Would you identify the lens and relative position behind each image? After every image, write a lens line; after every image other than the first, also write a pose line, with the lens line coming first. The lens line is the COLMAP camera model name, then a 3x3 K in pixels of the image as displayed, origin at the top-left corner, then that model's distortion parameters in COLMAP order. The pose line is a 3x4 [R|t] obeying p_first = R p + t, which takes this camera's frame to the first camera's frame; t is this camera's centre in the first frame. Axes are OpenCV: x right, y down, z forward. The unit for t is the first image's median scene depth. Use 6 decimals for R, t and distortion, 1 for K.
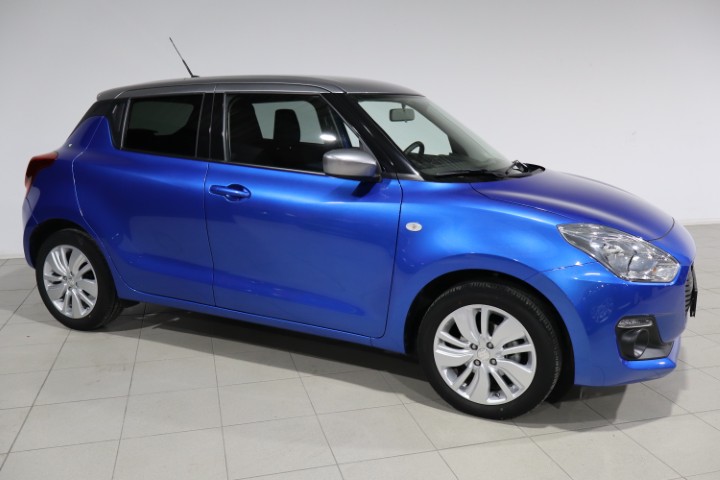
lens RADIAL K [[670.6, 0, 360.0], [0, 670.6, 240.0], [0, 0, 1]] dist [-0.004844, 0.005826]
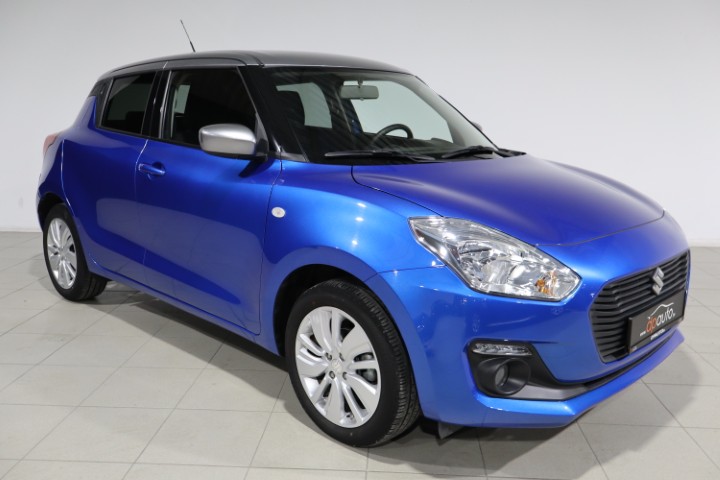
lens RADIAL K [[670.6, 0, 360.0], [0, 670.6, 240.0], [0, 0, 1]] dist [-0.004844, 0.005826]
pose [[0.944272, 0.063310, -0.323020, 0.458488], [-0.063376, 0.997936, 0.010326, 0.000576], [0.323007, 0.010721, 0.946336, 0.198459]]
